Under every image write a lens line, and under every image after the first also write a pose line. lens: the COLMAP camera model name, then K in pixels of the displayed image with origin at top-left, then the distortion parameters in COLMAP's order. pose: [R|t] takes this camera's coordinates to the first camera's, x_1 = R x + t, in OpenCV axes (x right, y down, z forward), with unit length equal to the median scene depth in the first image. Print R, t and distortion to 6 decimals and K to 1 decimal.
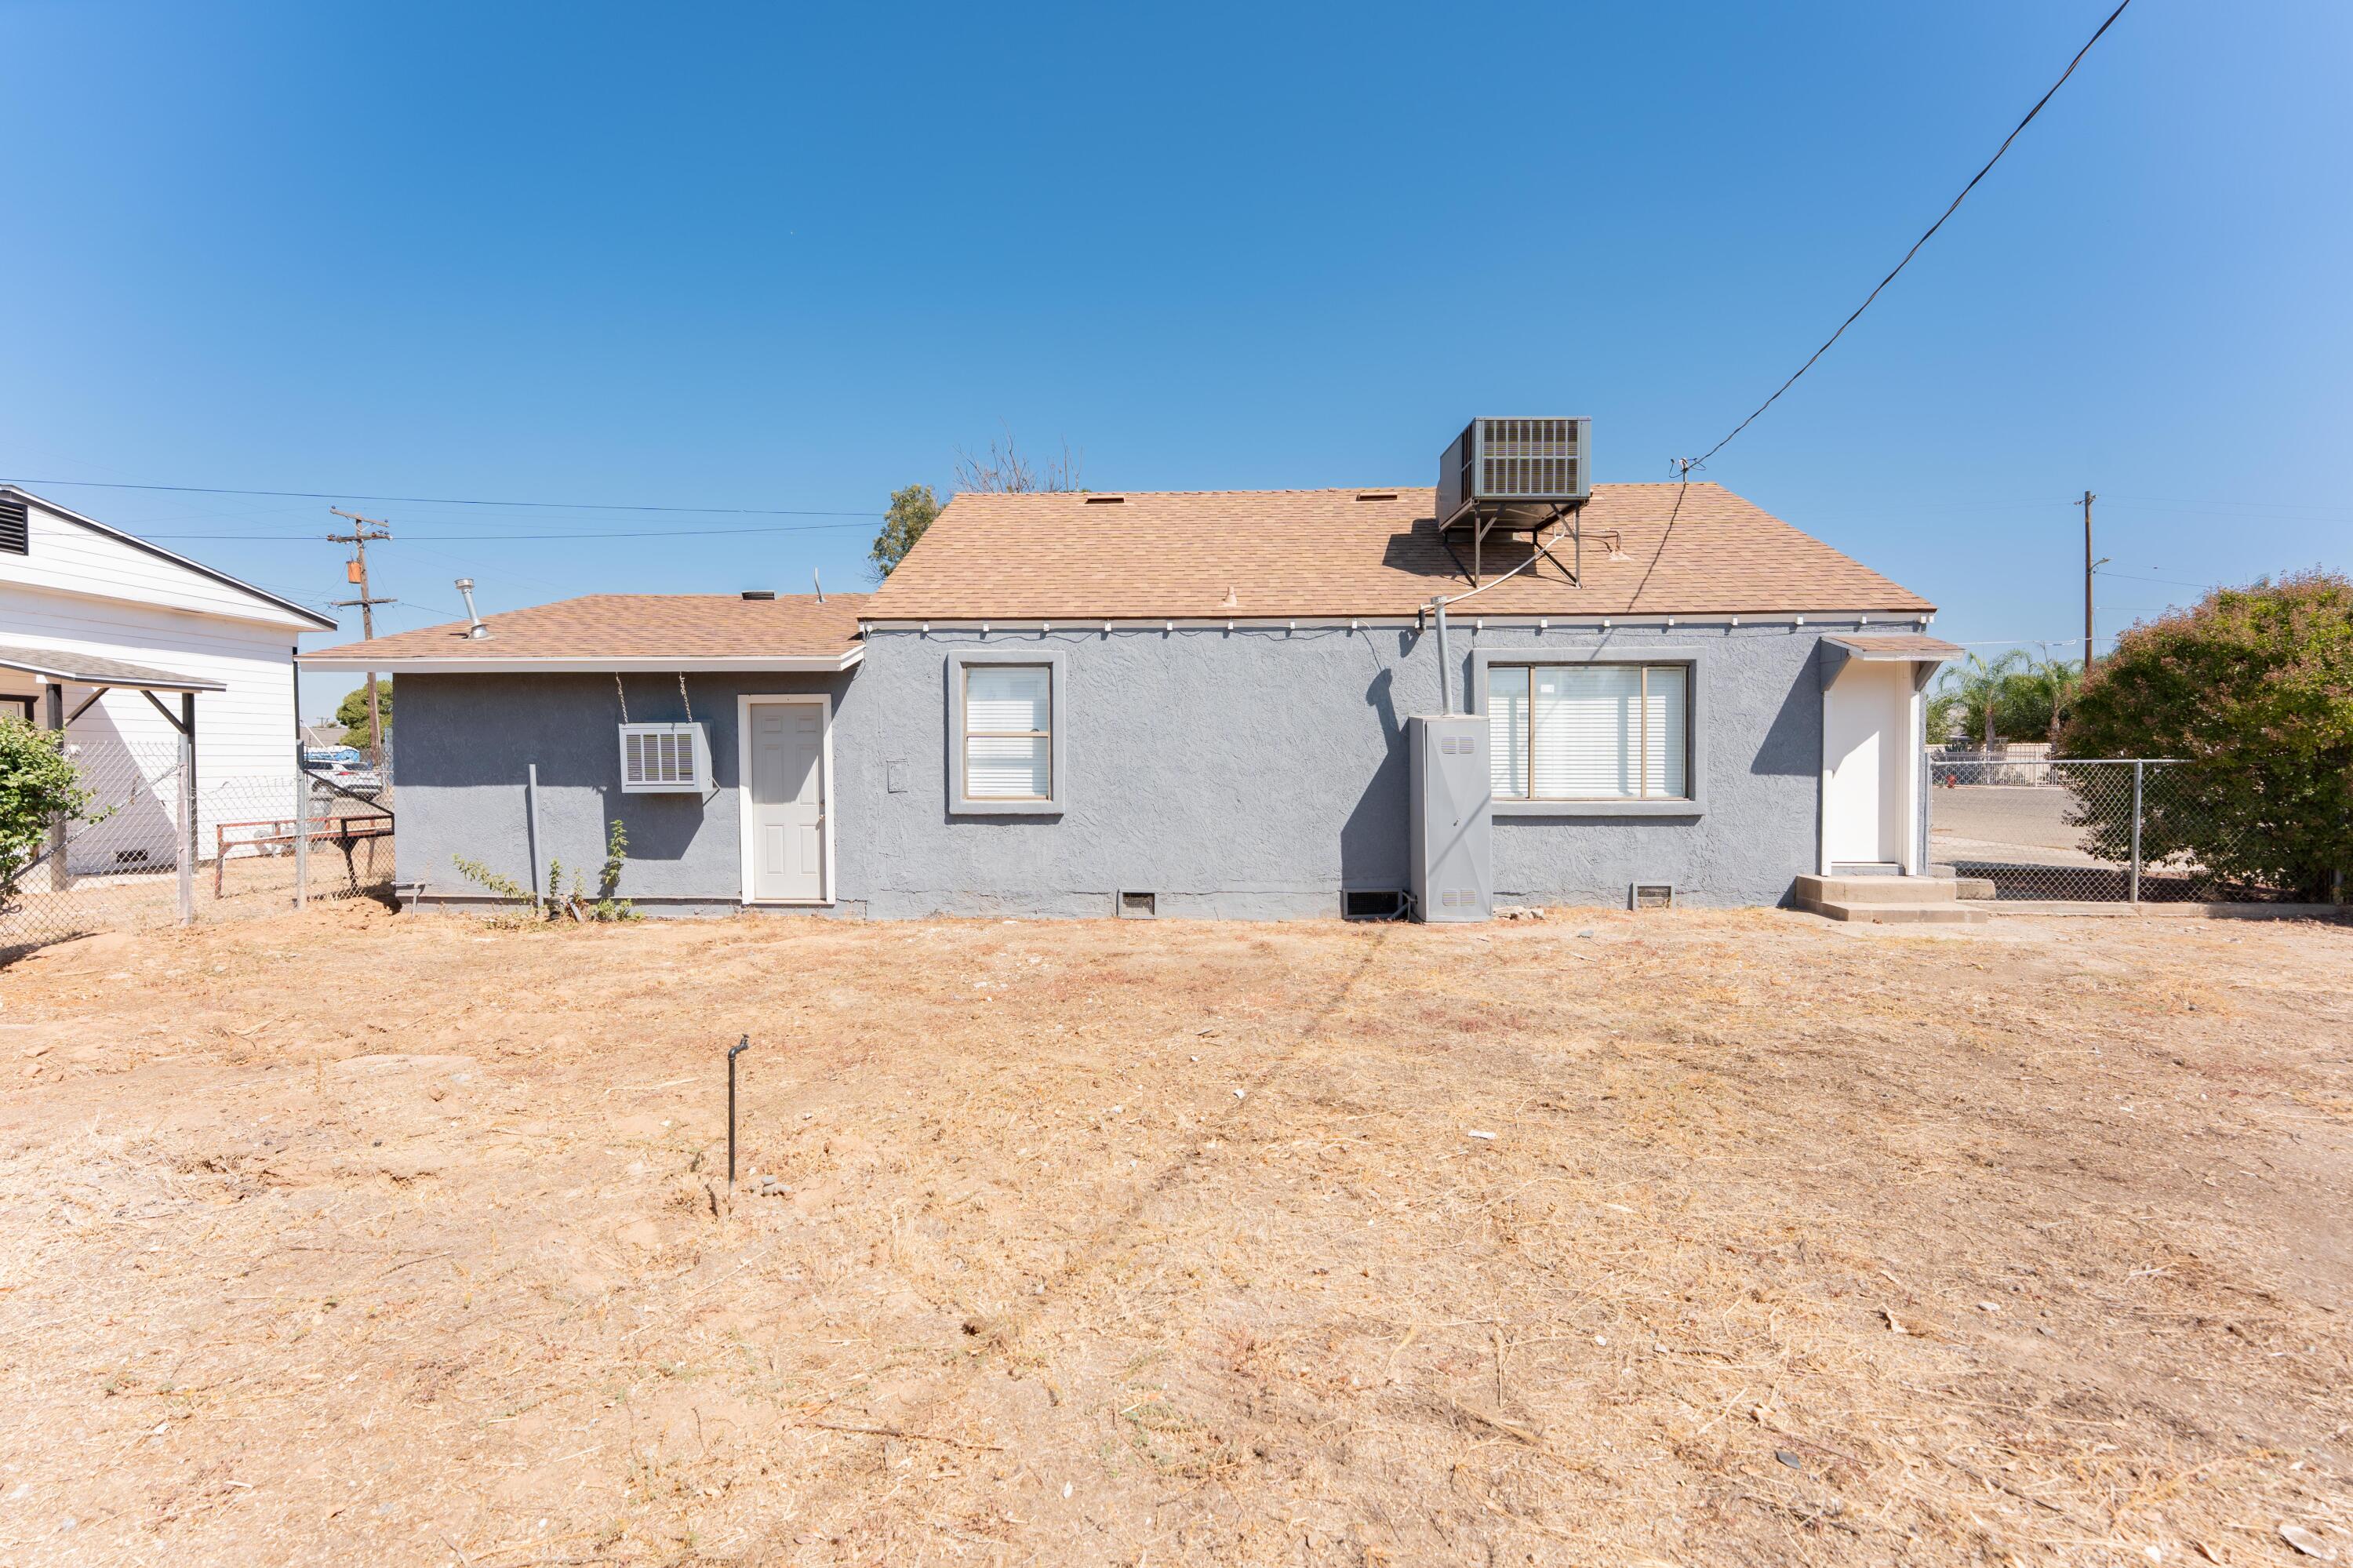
lens RADIAL K [[924.5, 0, 1170.6], [0, 924.5, 781.7], [0, 0, 1]] dist [-0.002959, -0.000375]
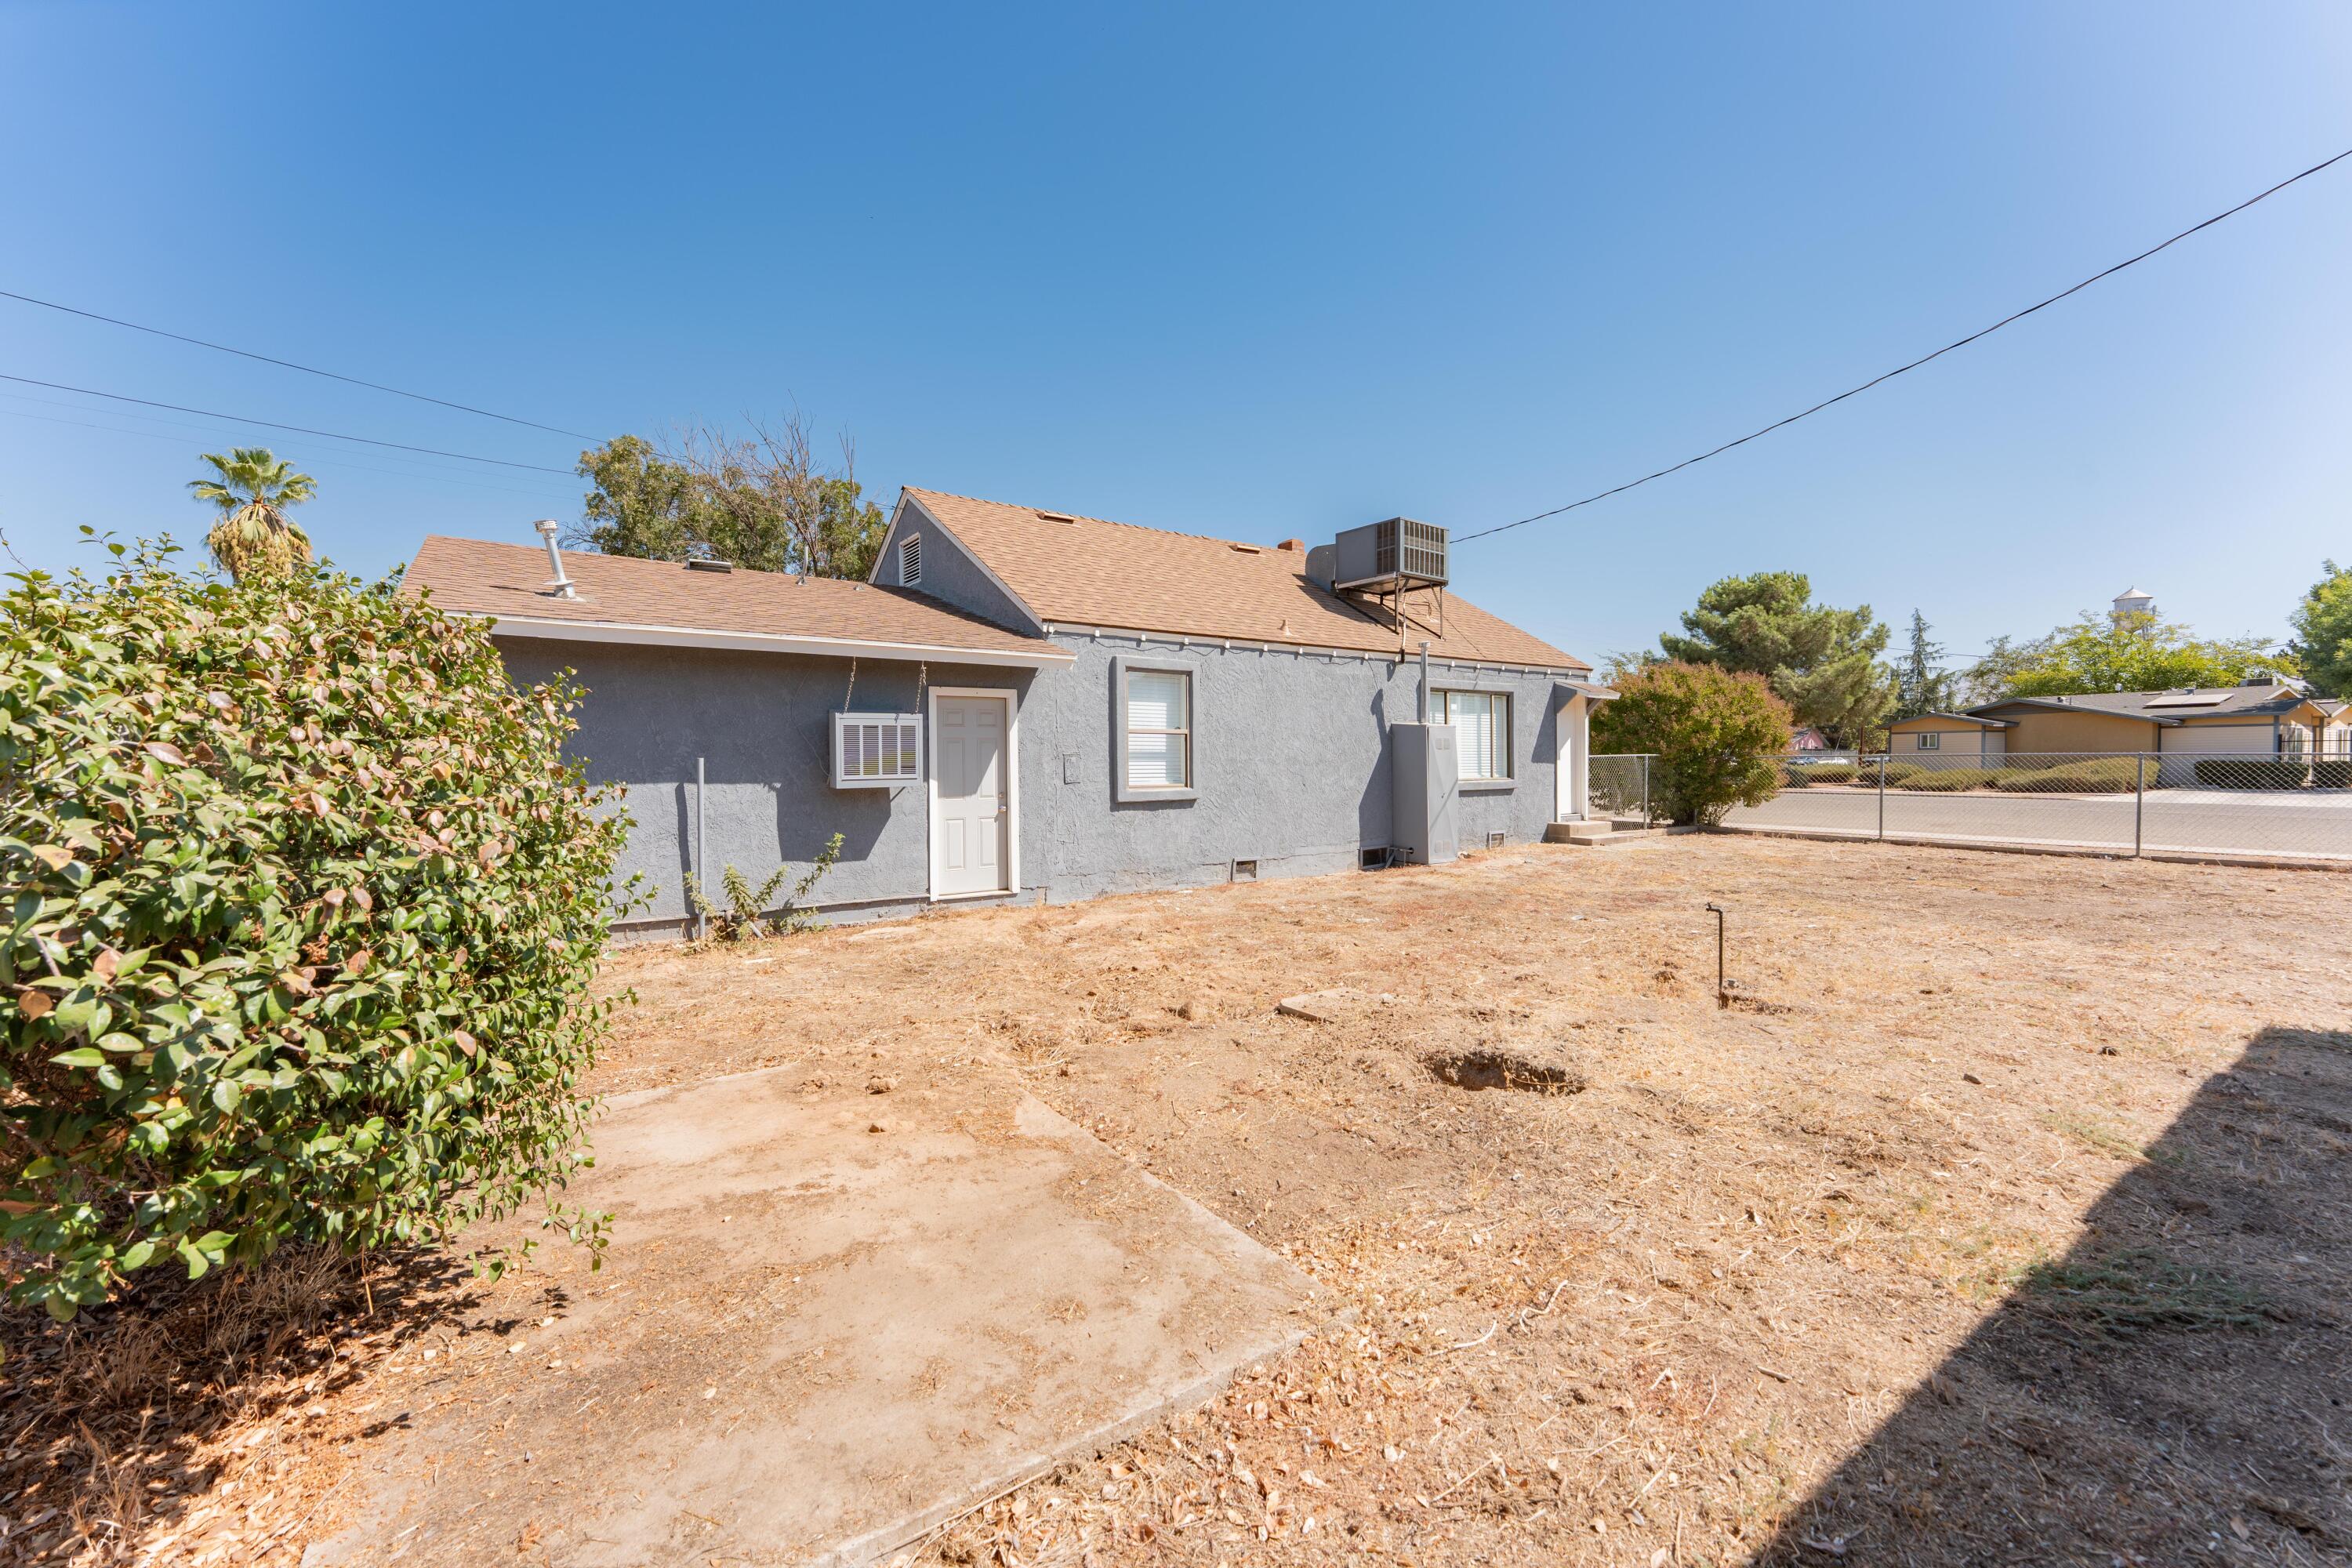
lens RADIAL K [[967.8, 0, 1131.9], [0, 967.8, 755.9], [0, 0, 1]] dist [-0.009429, 0.000309]
pose [[0.792481, -0.000137, 0.609897, -0.941646], [0.012961, 0.999778, -0.016616, -0.000820], [-0.609759, 0.021073, 0.792306, 0.066829]]
